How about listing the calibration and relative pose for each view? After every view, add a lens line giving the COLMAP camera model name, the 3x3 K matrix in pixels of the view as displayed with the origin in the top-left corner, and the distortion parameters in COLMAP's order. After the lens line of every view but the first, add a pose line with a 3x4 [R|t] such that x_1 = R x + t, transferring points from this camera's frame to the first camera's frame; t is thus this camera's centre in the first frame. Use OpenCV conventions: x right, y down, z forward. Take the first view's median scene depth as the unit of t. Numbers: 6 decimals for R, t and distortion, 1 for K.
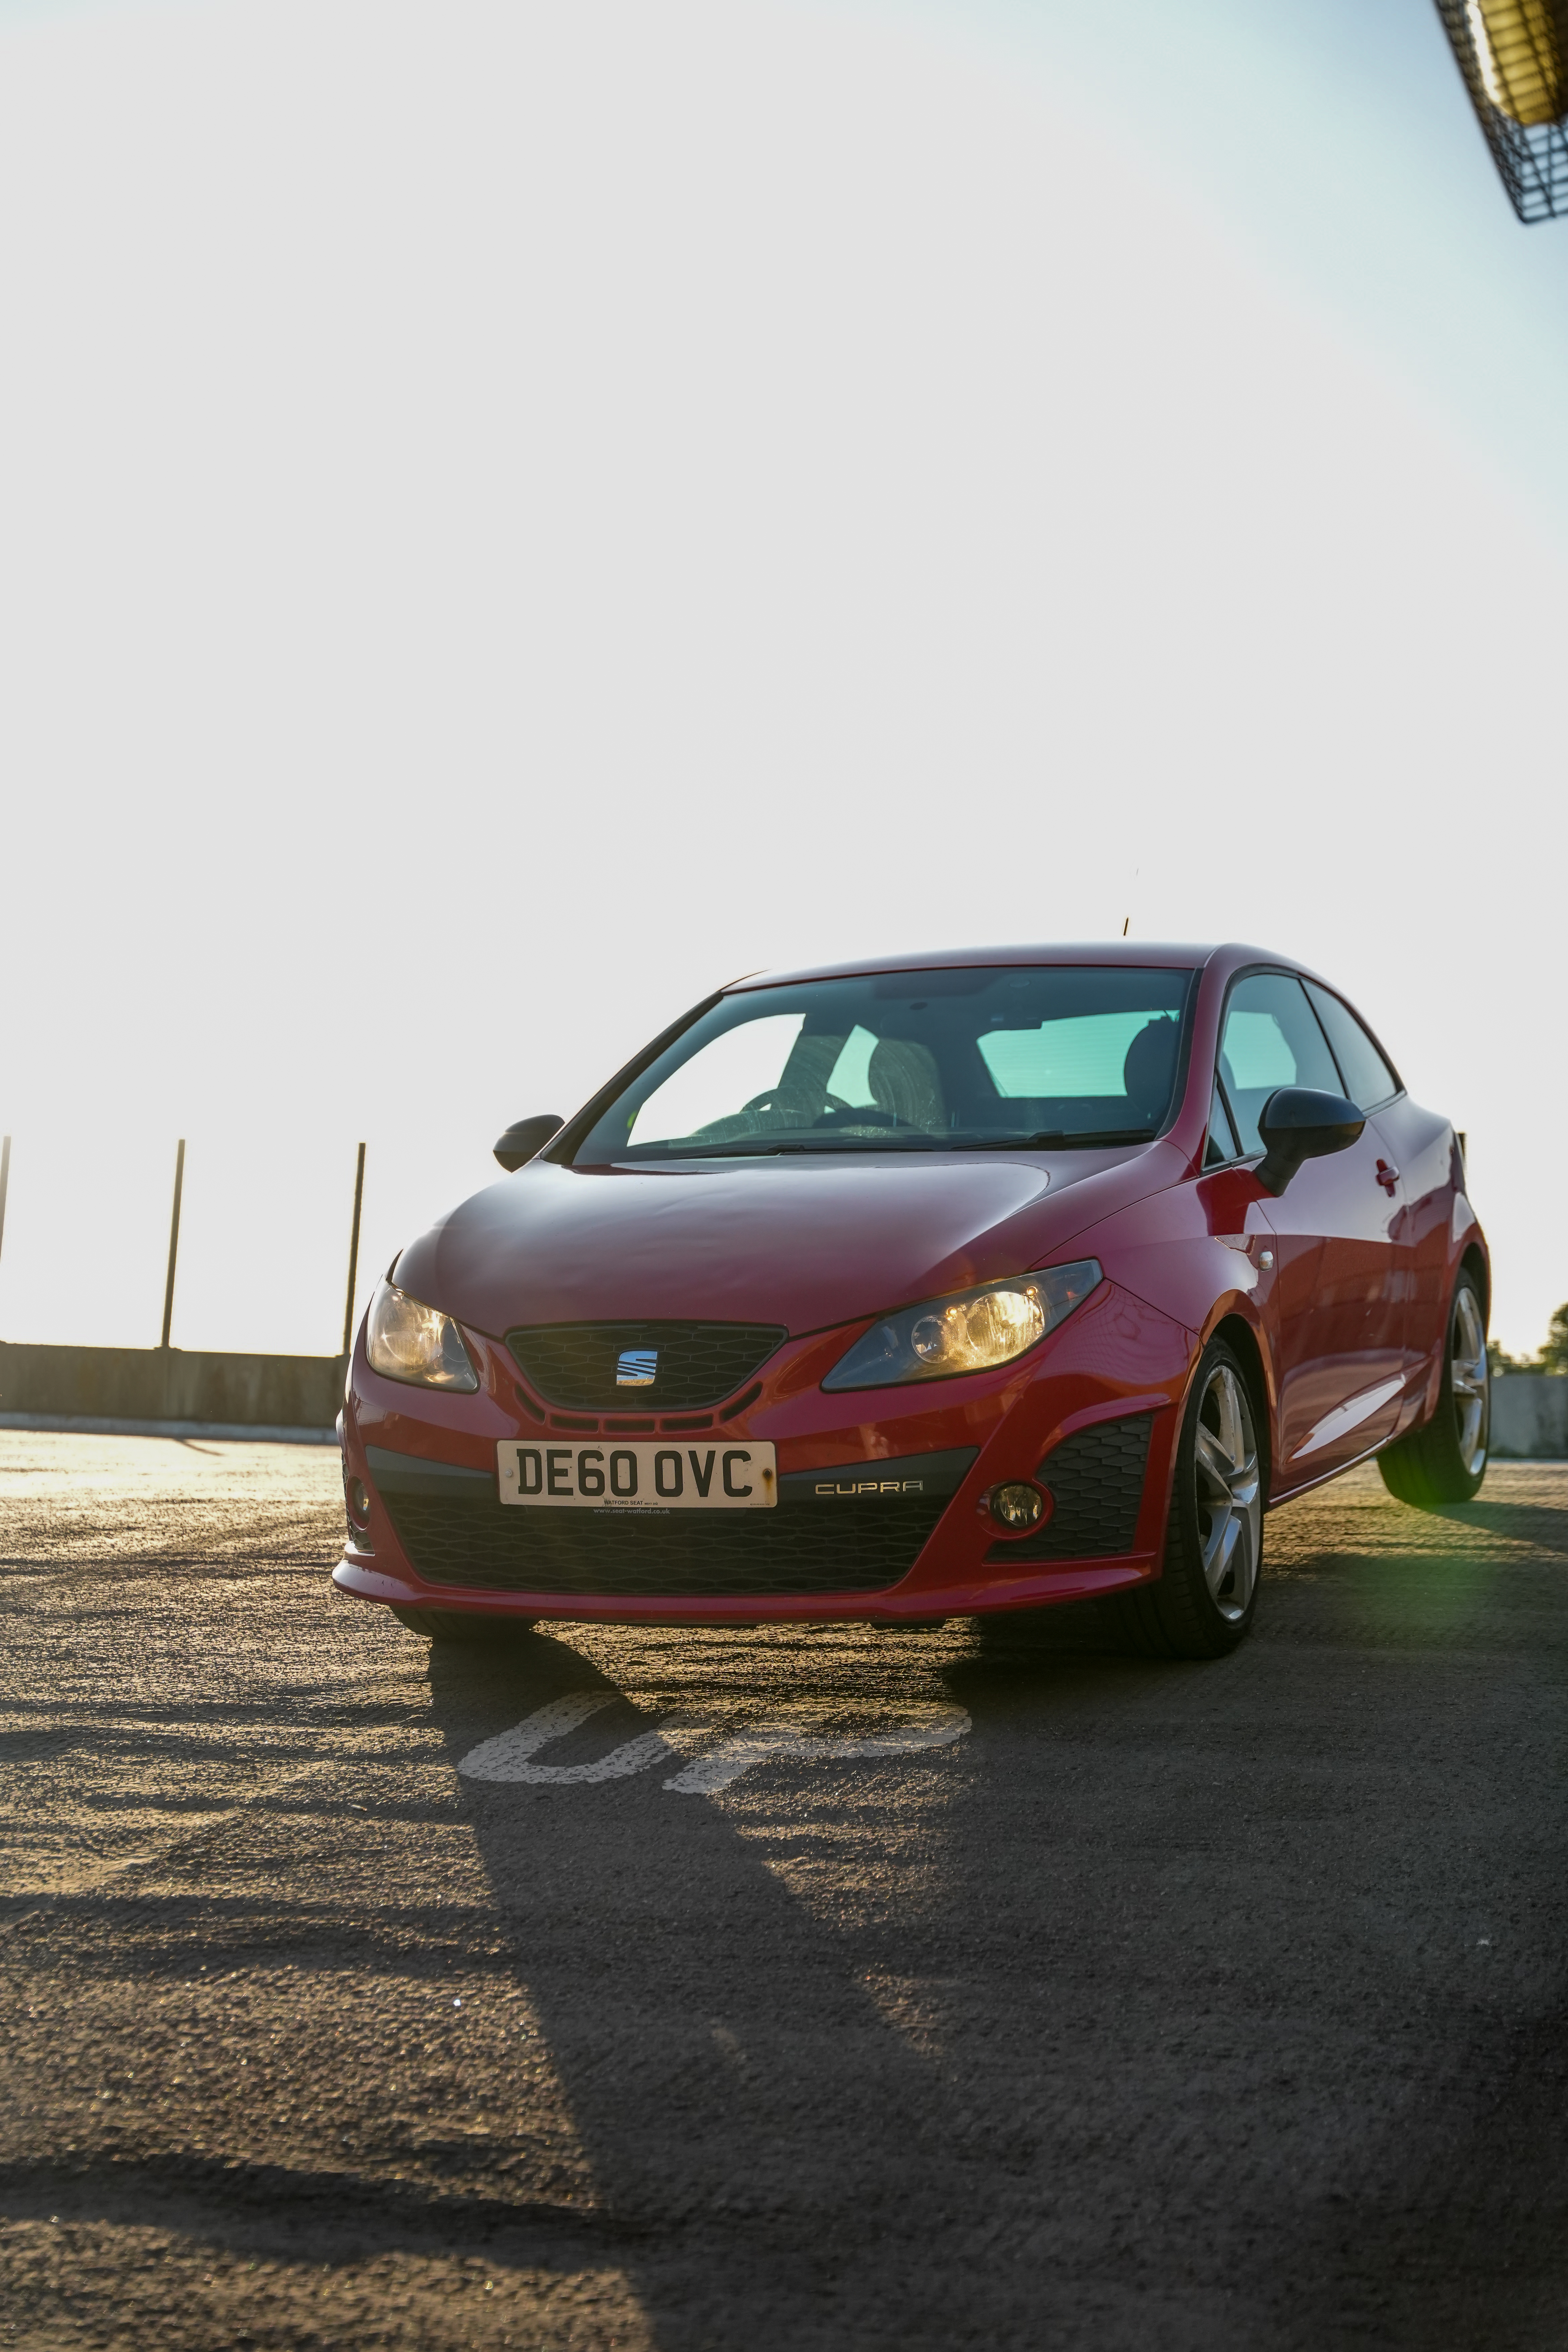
lens RADIAL K [[3459.3, 0, 780.1], [0, 3459.3, 1187.6], [0, 0, 1]] dist [0.128044, 0.000000]
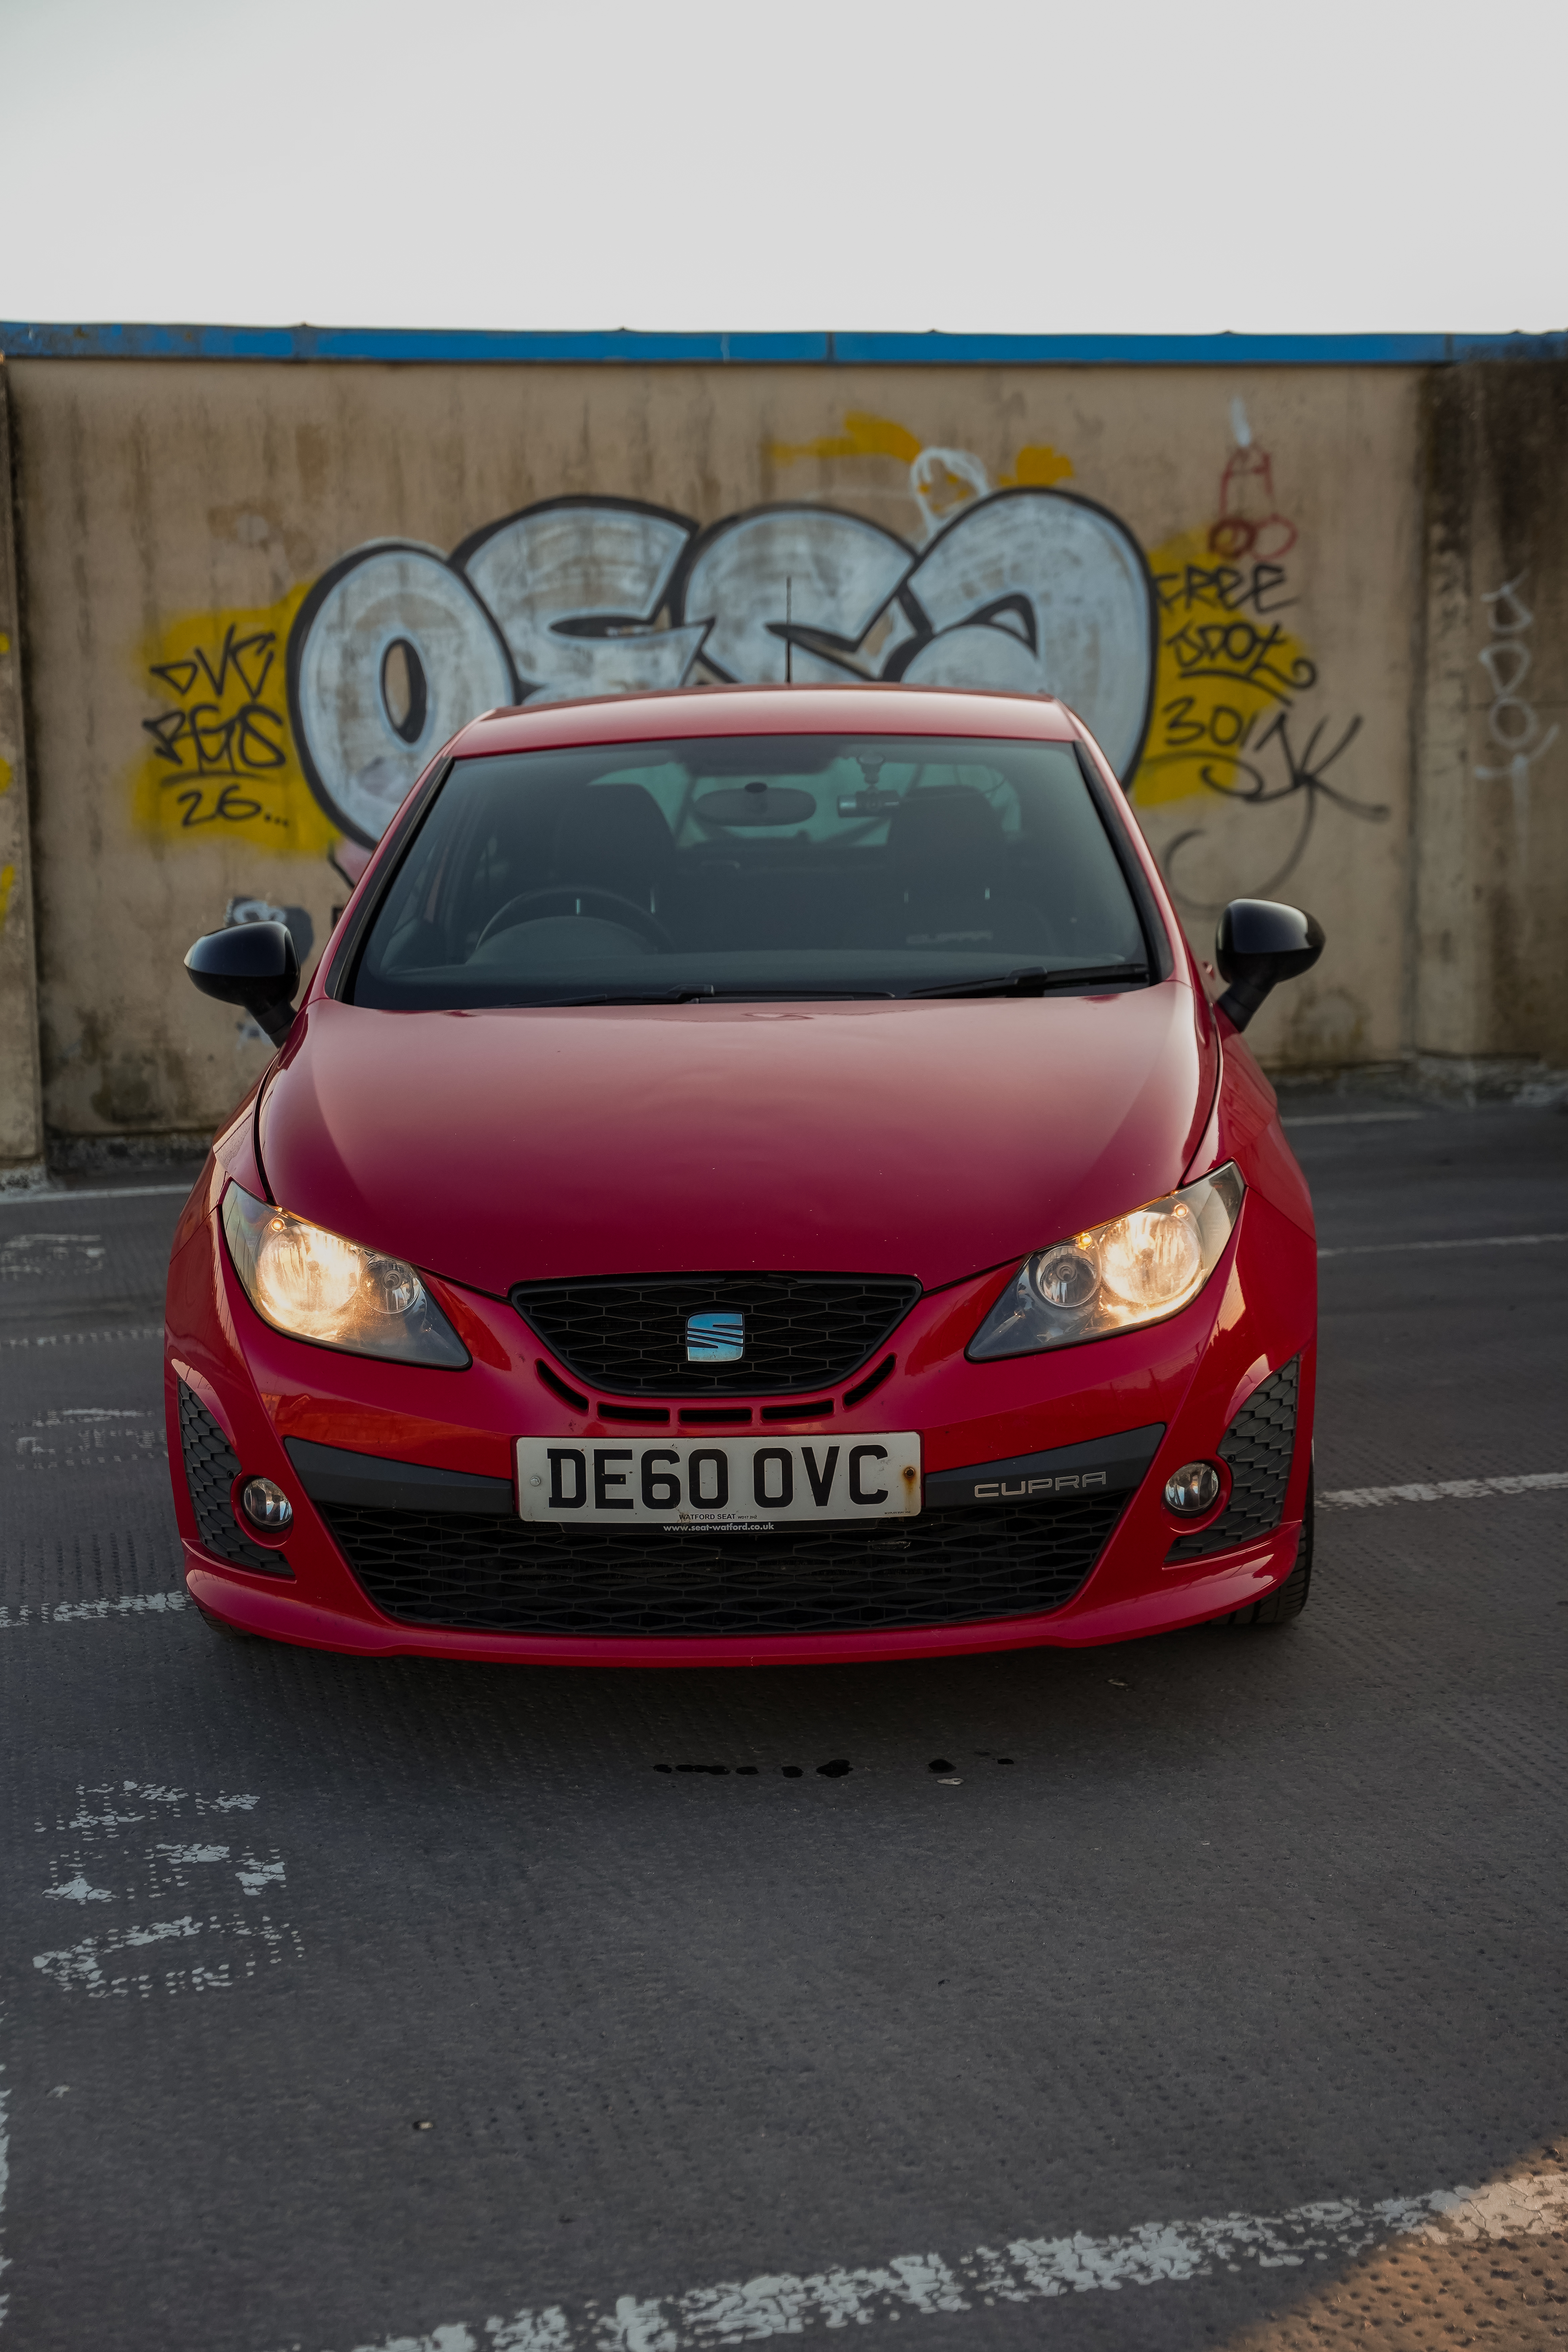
lens RADIAL K [[3459.3, 0, 781.8], [0, 3459.3, 1184.4], [0, 0, 1]] dist [0.128044, 0.000000]
pose [[0.944005, -0.039742, 0.327529, -0.274002], [0.000593, 0.992921, 0.118772, -0.070385], [-0.329931, -0.111927, 0.937346, 0.296572]]
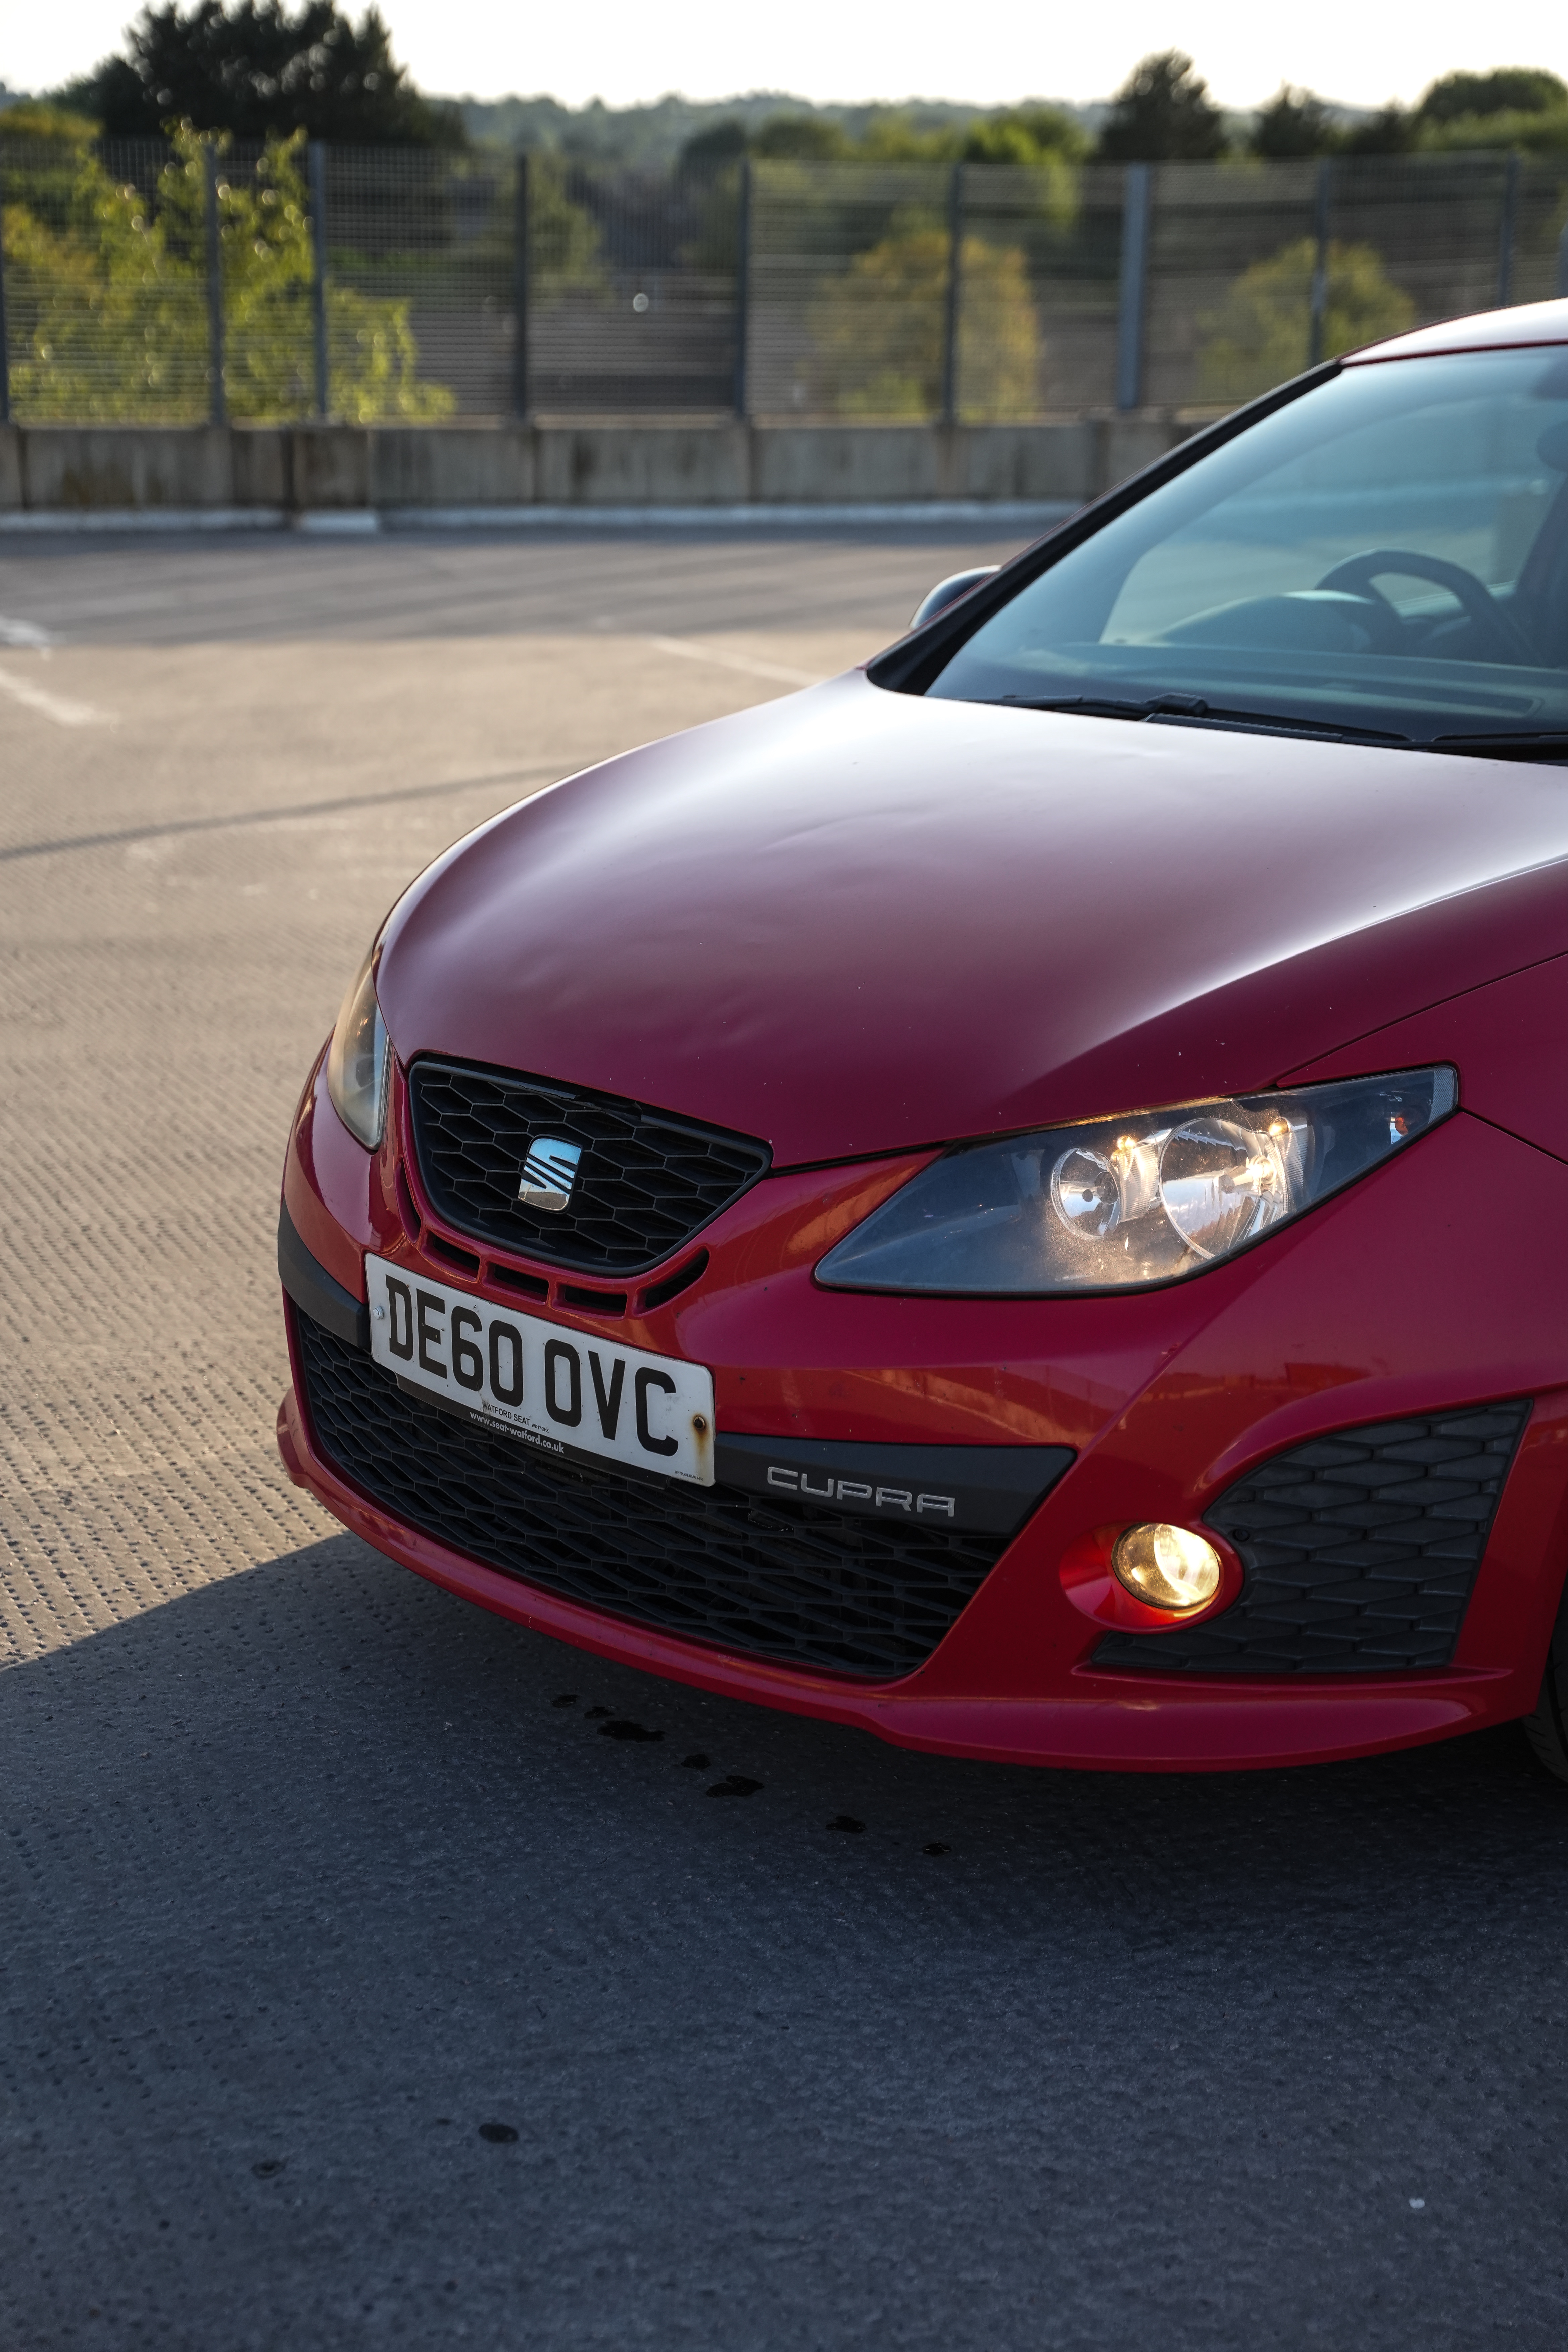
lens RADIAL K [[3459.3, 0, 790.7], [0, 3459.3, 1186.6], [0, 0, 1]] dist [0.128044, 0.000000]
pose [[0.894688, 0.142315, -0.423415, 0.221200], [-0.041614, 0.970323, 0.238205, -0.075789], [0.444750, -0.195499, 0.874058, 0.549850]]
